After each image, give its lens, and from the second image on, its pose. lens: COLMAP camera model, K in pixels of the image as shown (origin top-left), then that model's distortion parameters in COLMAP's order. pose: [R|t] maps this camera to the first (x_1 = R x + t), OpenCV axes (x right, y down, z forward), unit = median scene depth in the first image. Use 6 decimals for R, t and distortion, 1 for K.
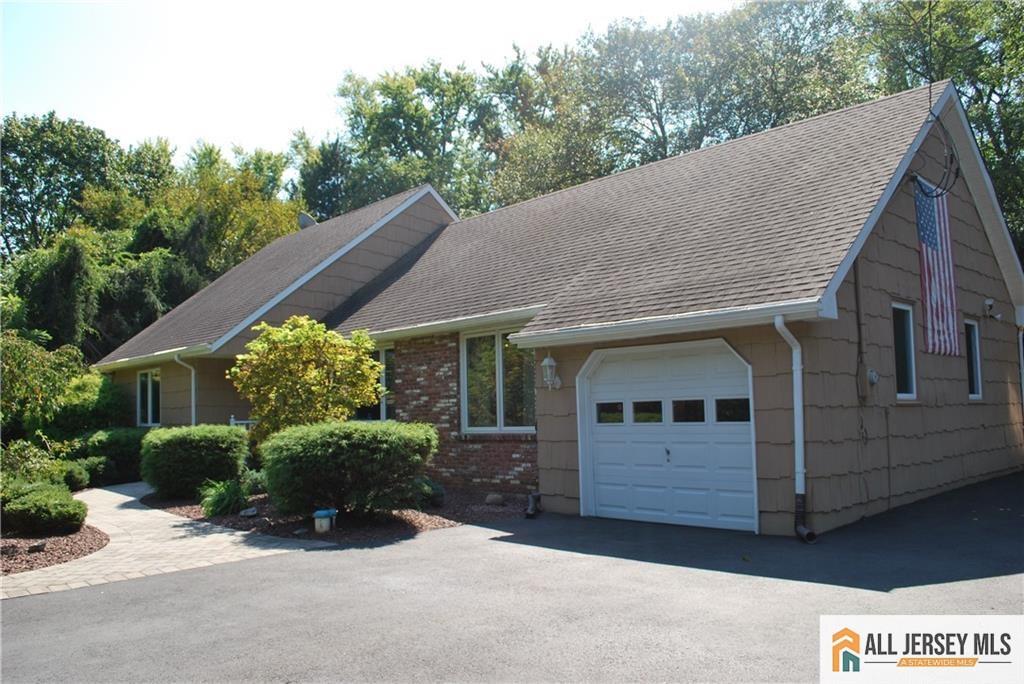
lens RADIAL K [[805.2, 0, 510.8], [0, 805.2, 343.6], [0, 0, 1]] dist [-0.084309, 0.012903]
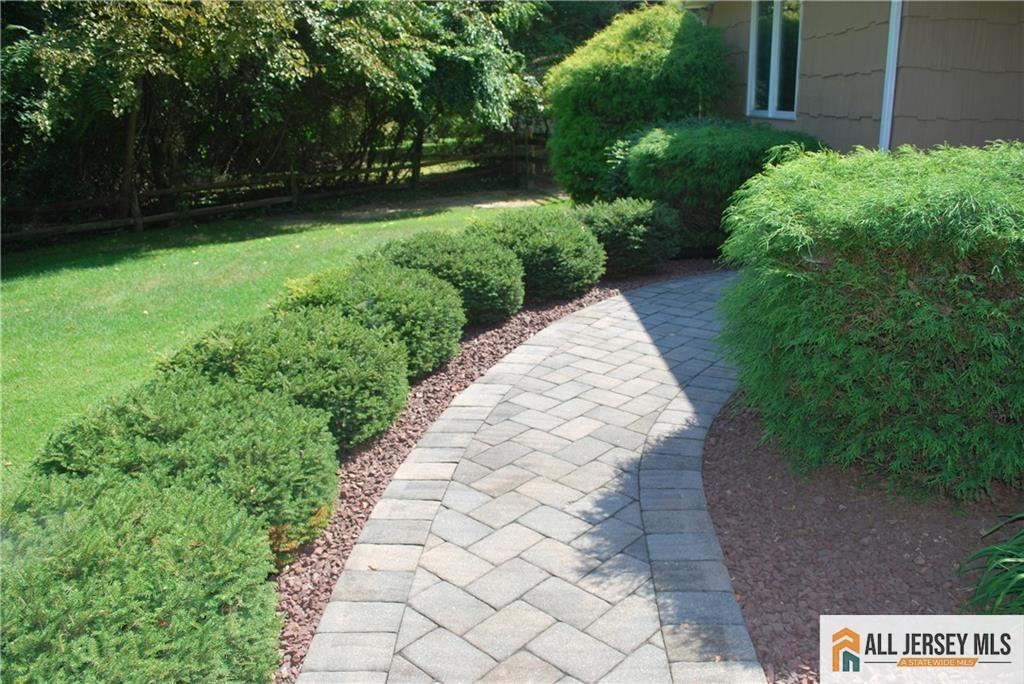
lens RADIAL K [[805.2, 0, 511.3], [0, 805.2, 341.5], [0, 0, 1]] dist [-0.084309, 0.012903]
pose [[0.741186, 0.210329, -0.637499, -0.286865], [0.051866, 0.928869, 0.366760, 0.056513], [0.669293, -0.304902, 0.677555, 0.632392]]
